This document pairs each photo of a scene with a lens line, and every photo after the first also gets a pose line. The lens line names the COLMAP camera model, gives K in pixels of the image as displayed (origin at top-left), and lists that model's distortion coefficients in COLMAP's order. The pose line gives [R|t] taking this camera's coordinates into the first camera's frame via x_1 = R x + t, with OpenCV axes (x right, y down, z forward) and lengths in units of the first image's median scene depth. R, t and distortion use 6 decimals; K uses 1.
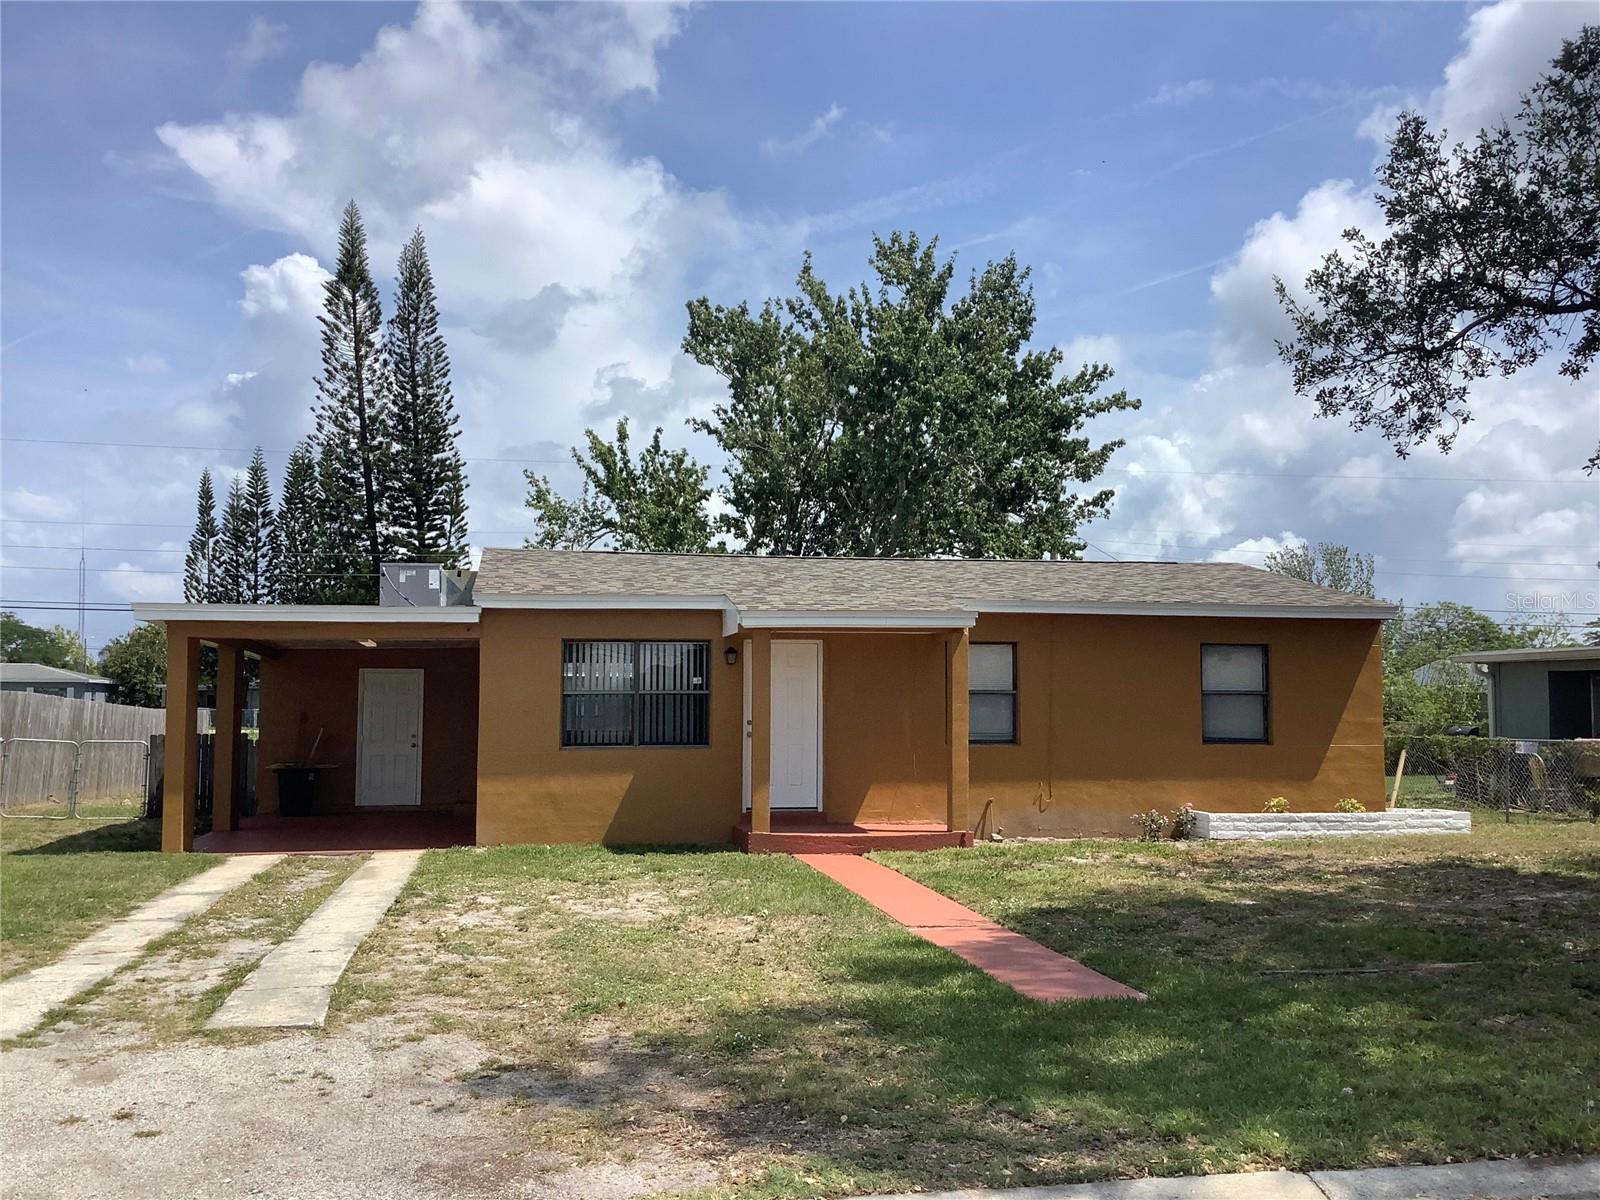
lens RADIAL K [[1462.2, 0, 803.2], [0, 1462.2, 602.4], [0, 0, 1]] dist [0.089189, -0.166523]
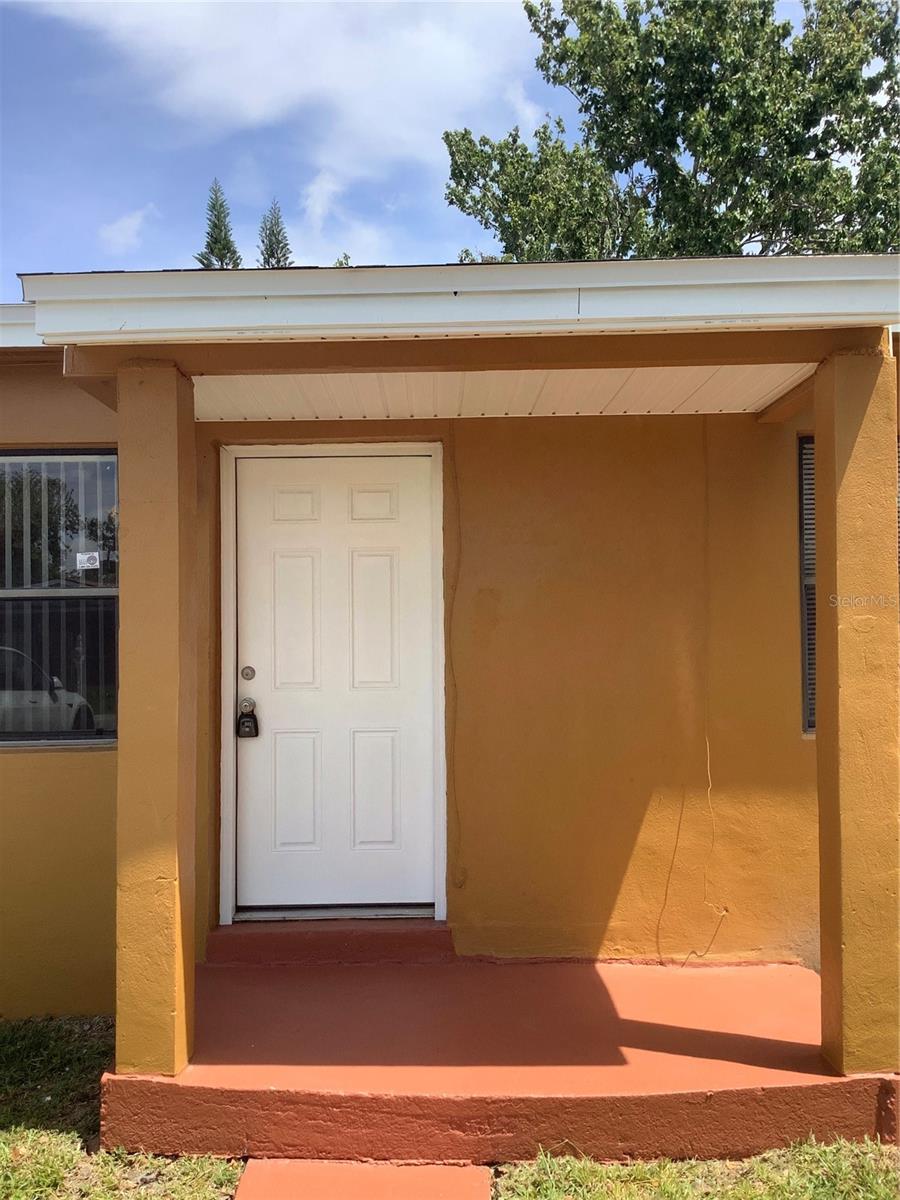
lens RADIAL K [[1096.7, 0, 449.5], [0, 1096.7, 599.9], [0, 0, 1]] dist [0.089189, -0.166523]
pose [[0.981361, -0.029414, -0.189907, 0.033668], [0.038865, 0.998174, 0.046236, 0.026707], [0.188200, -0.052755, 0.980713, 0.373107]]
